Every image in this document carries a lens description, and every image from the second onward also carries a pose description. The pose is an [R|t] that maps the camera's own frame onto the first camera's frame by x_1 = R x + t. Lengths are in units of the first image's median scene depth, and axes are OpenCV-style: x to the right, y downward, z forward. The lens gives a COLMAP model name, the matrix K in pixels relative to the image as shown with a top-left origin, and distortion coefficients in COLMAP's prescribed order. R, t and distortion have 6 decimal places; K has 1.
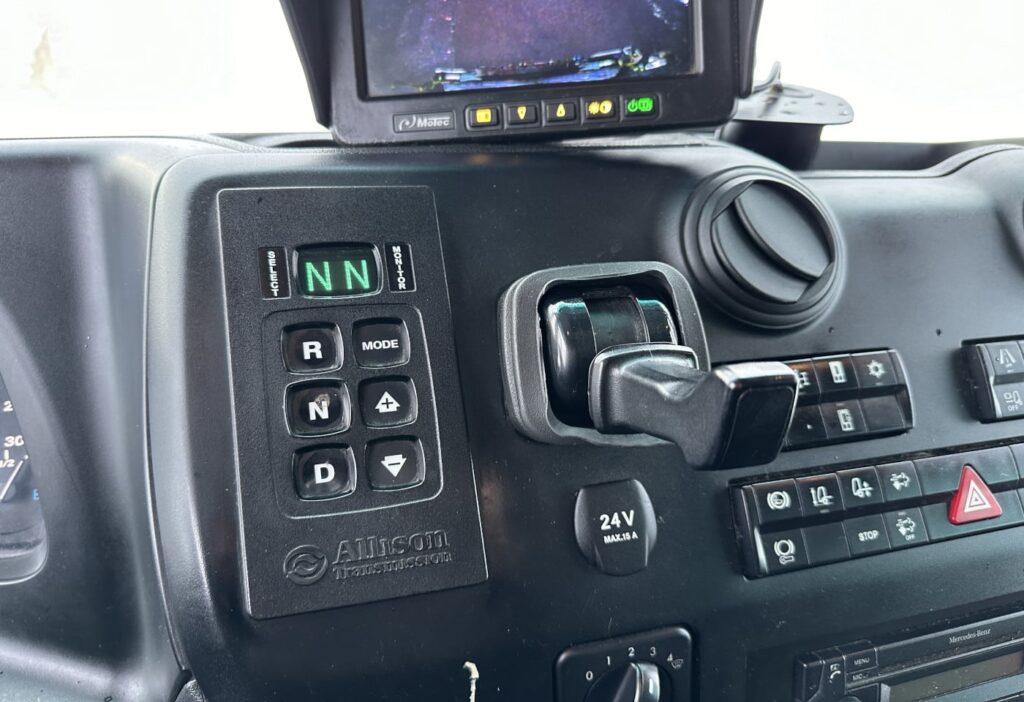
lens RADIAL K [[748.2, 0, 528.6], [0, 748.2, 350.0], [0, 0, 1]] dist [0.083872, -0.299832]
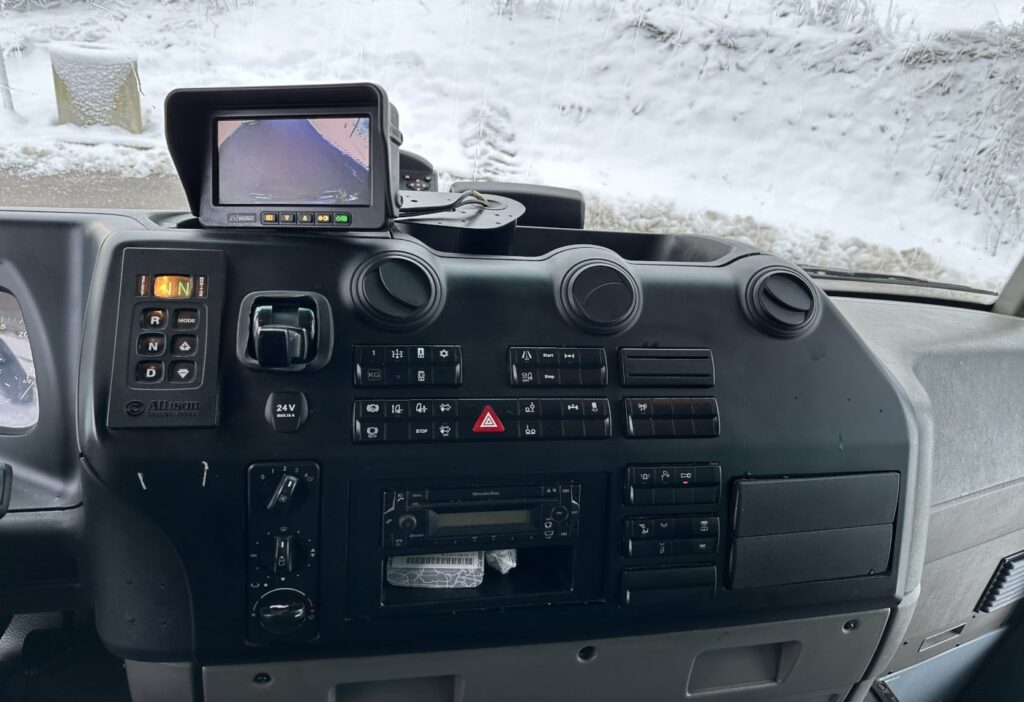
lens RADIAL K [[863.9, 0, 621.6], [0, 863.9, 354.7], [0, 0, 1]] dist [0.200968, -0.400327]
pose [[0.995817, 0.068622, -0.060323, 1.236895], [-0.072864, 0.994799, -0.071175, 0.184271], [0.055125, 0.075273, 0.995638, -1.513977]]
